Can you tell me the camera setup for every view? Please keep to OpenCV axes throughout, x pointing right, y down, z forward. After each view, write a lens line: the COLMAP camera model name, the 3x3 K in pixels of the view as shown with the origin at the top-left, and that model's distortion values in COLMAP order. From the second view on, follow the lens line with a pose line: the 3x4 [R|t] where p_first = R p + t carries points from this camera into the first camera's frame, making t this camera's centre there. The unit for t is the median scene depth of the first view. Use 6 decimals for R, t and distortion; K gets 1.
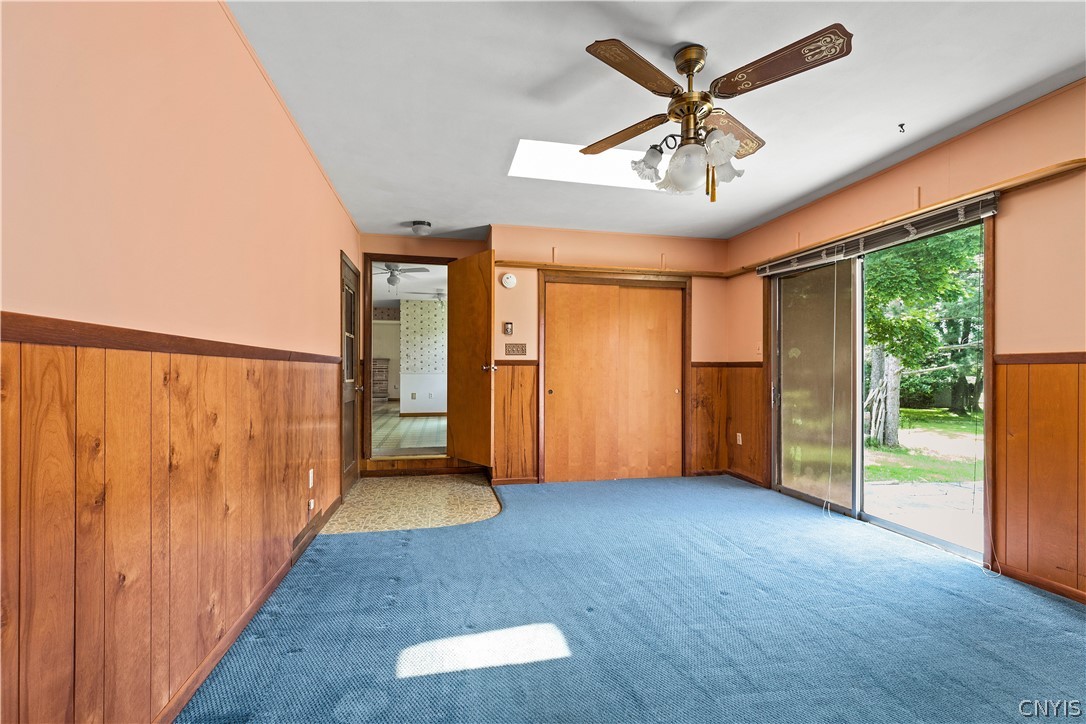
lens RADIAL K [[494.6, 0, 543.0], [0, 494.6, 364.3], [0, 0, 1]] dist [0.003047, -0.000204]
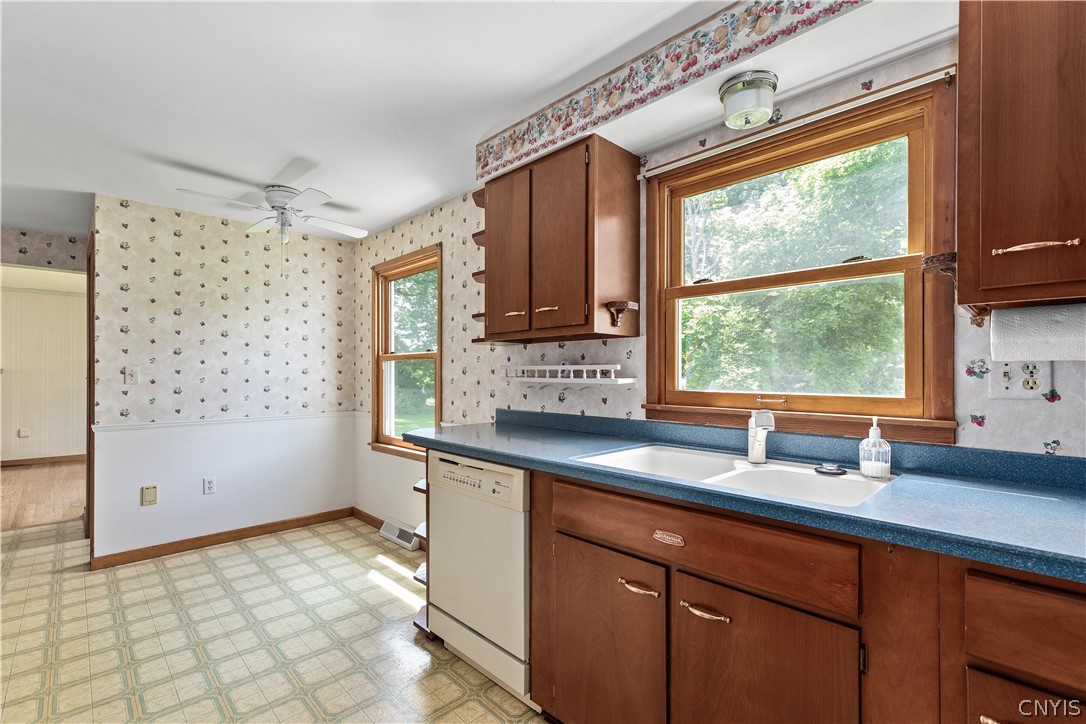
lens RADIAL K [[494.6, 0, 543.1], [0, 494.6, 368.4], [0, 0, 1]] dist [0.003047, -0.000204]
pose [[0.841277, -0.000319, 0.540604, -0.218375], [0.001217, 0.999998, -0.001303, -0.019787], [-0.540602, 0.001754, 0.841276, 0.578794]]
